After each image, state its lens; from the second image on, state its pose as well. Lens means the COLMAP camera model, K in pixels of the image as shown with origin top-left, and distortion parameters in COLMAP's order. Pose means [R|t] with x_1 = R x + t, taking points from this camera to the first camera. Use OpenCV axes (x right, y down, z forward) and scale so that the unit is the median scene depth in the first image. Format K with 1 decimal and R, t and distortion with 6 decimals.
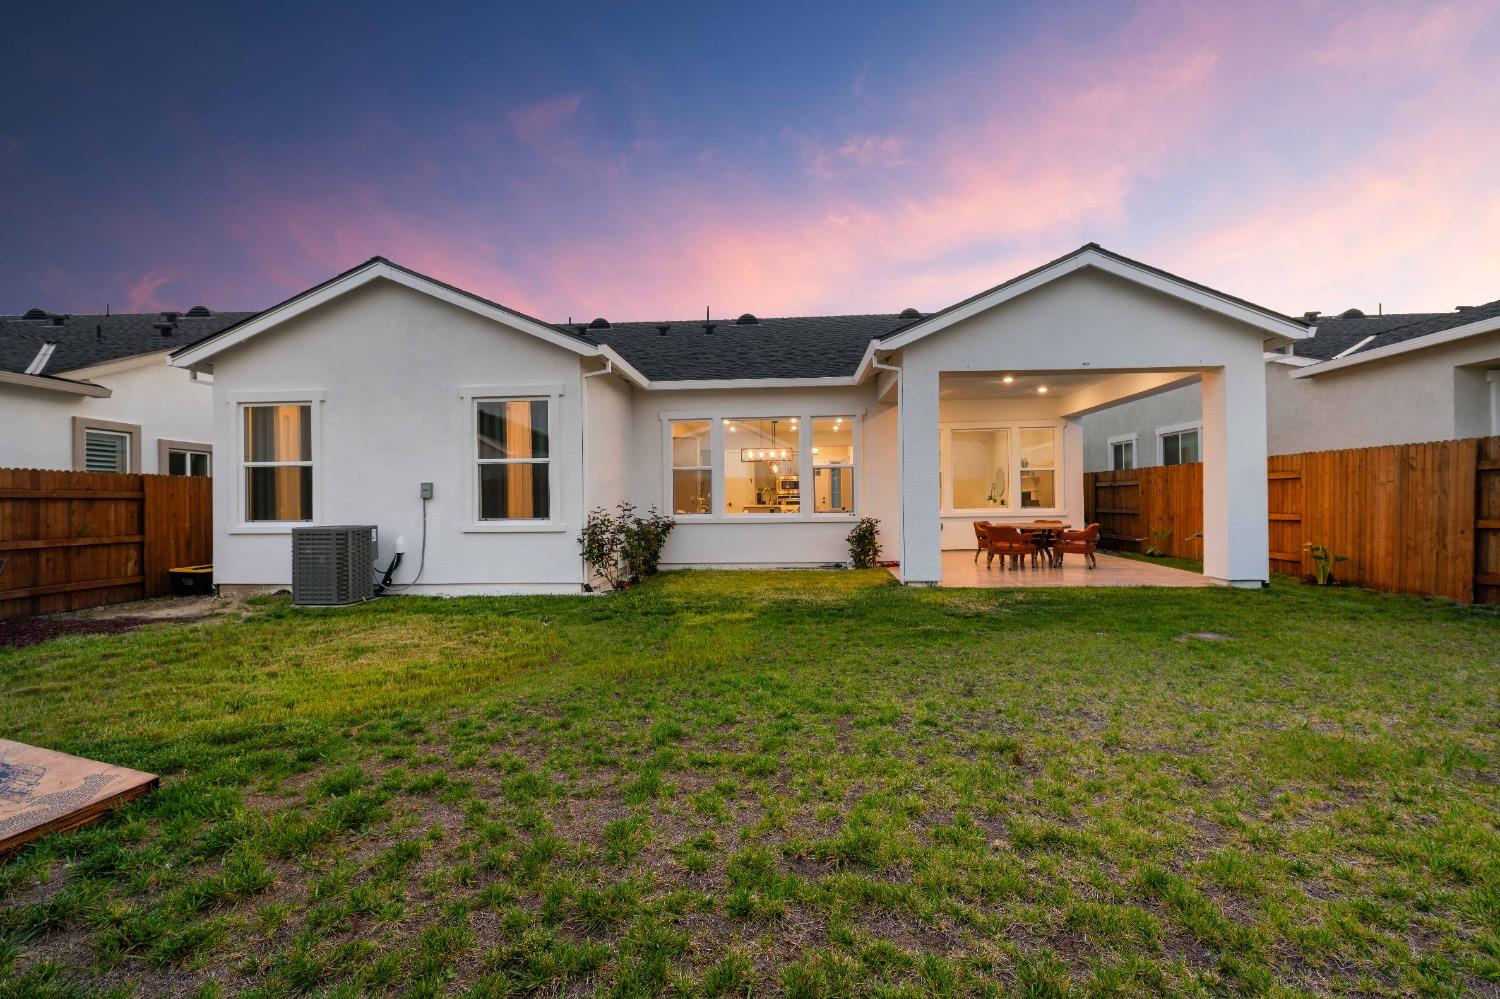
lens RADIAL K [[661.6, 0, 747.2], [0, 661.6, 499.0], [0, 0, 1]] dist [-0.003631, -0.000095]
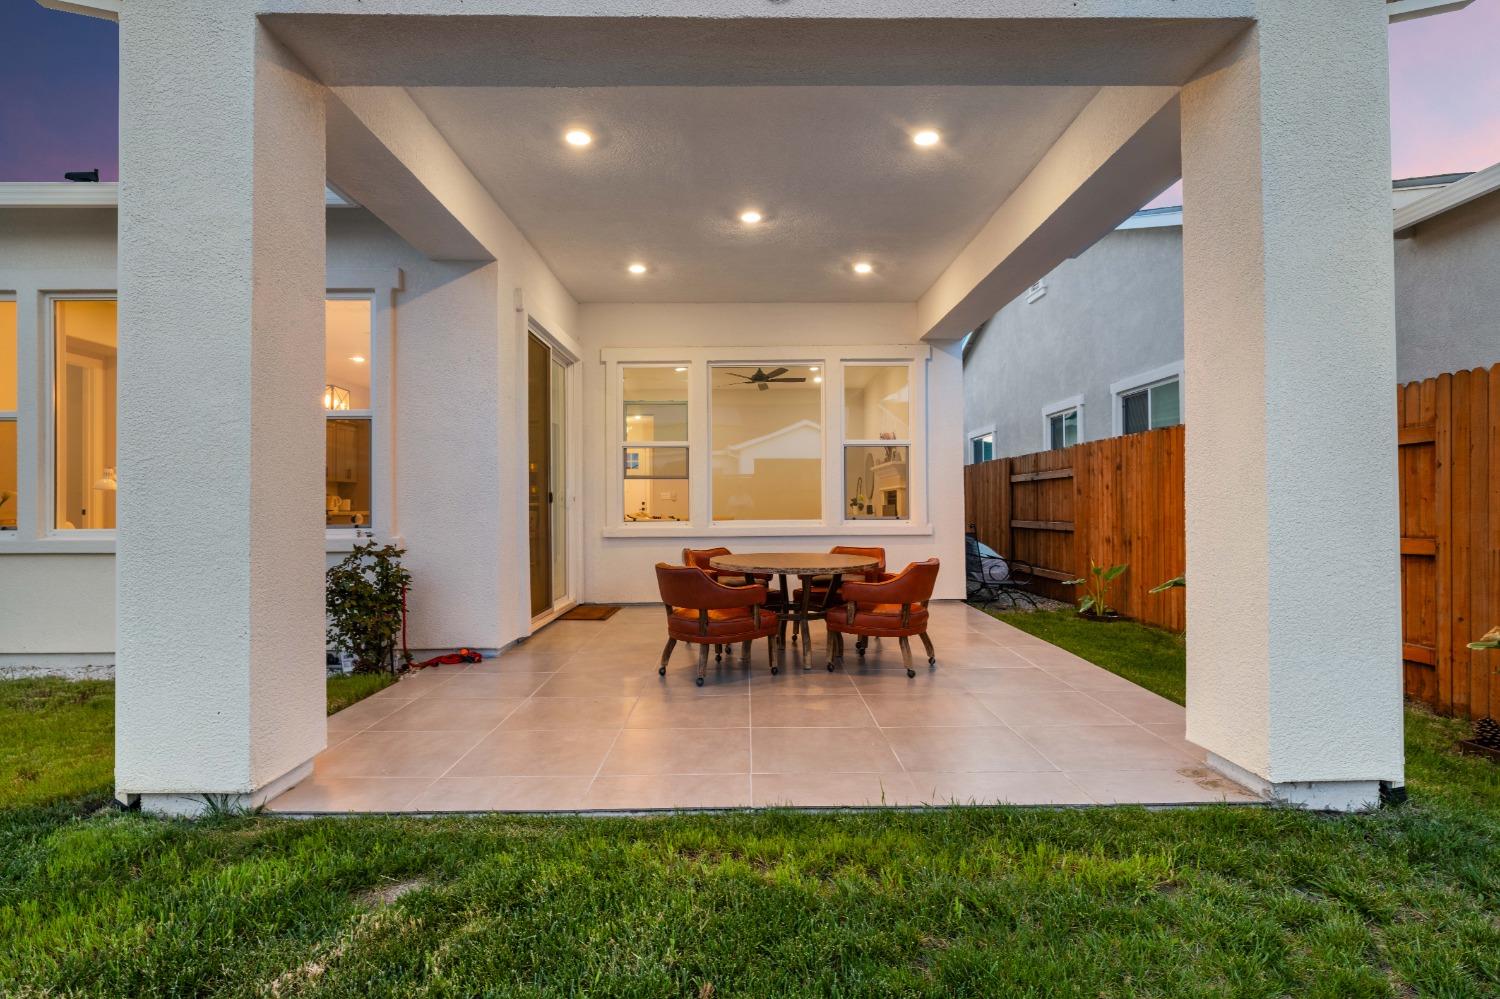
lens RADIAL K [[762.6, 0, 750.1], [0, 762.6, 503.0], [0, 0, 1]] dist [0.001626, 0.000612]
pose [[0.996822, 0.005834, 0.079448, 0.419740], [-0.005372, 0.999967, -0.006026, 0.007373], [-0.079481, 0.005580, 0.996821, 0.602190]]
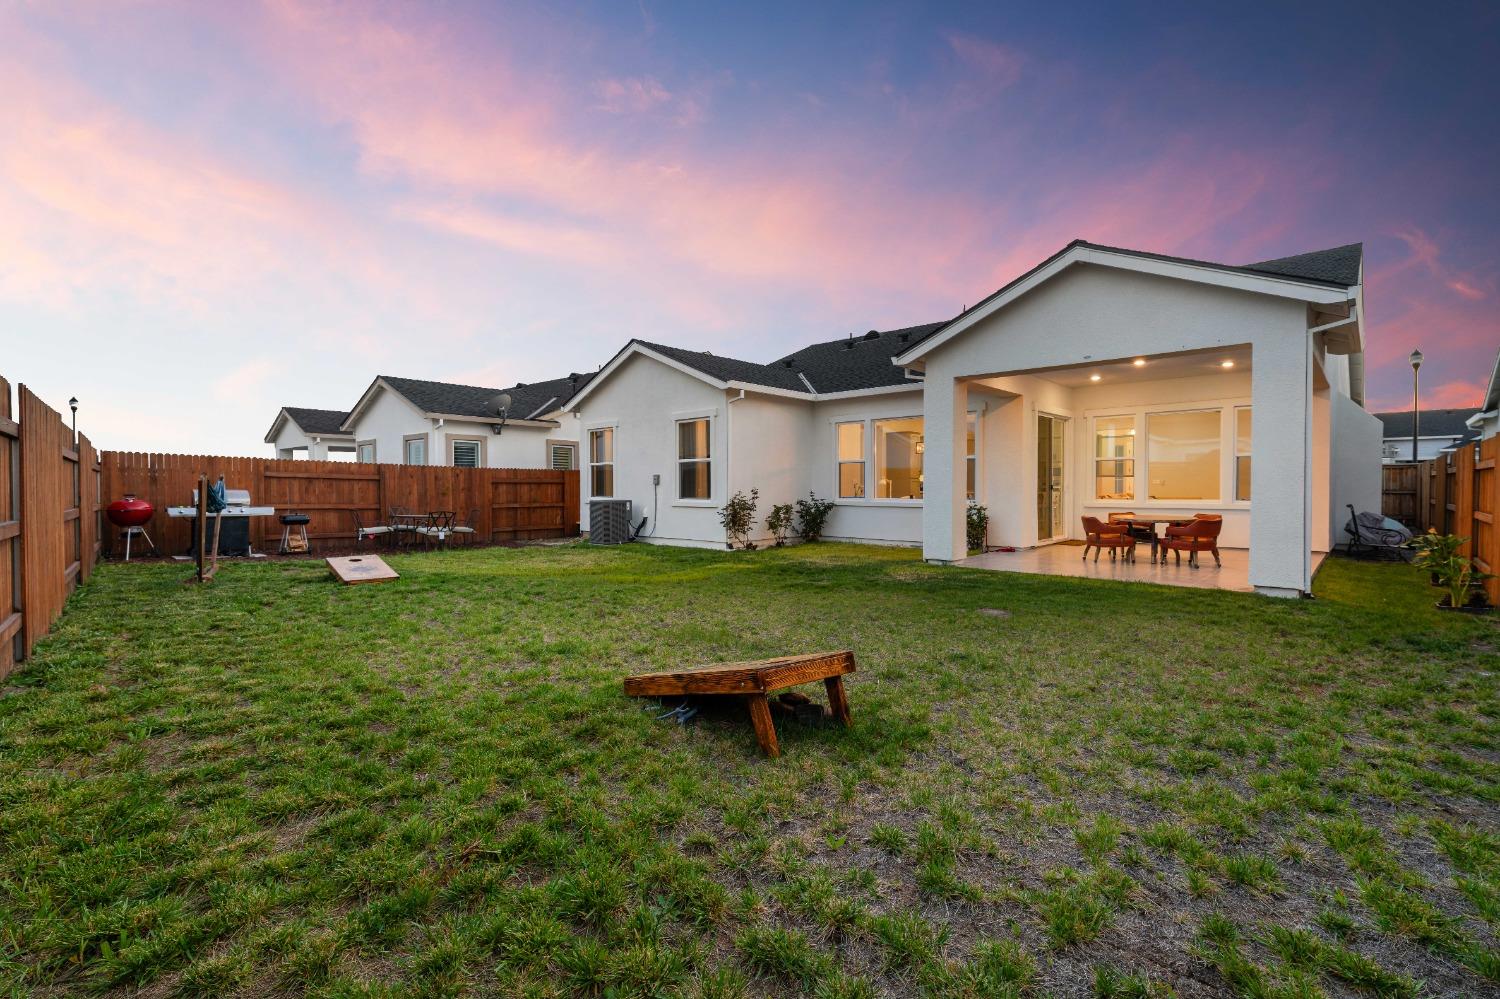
lens RADIAL K [[661.6, 0, 745.7], [0, 661.6, 492.5], [0, 0, 1]] dist [-0.003631, -0.000095]
pose [[0.767958, 0.016868, -0.640278, 0.670567], [-0.006702, 0.999810, 0.018302, -0.011028], [0.640465, -0.009764, 0.767925, -0.096098]]
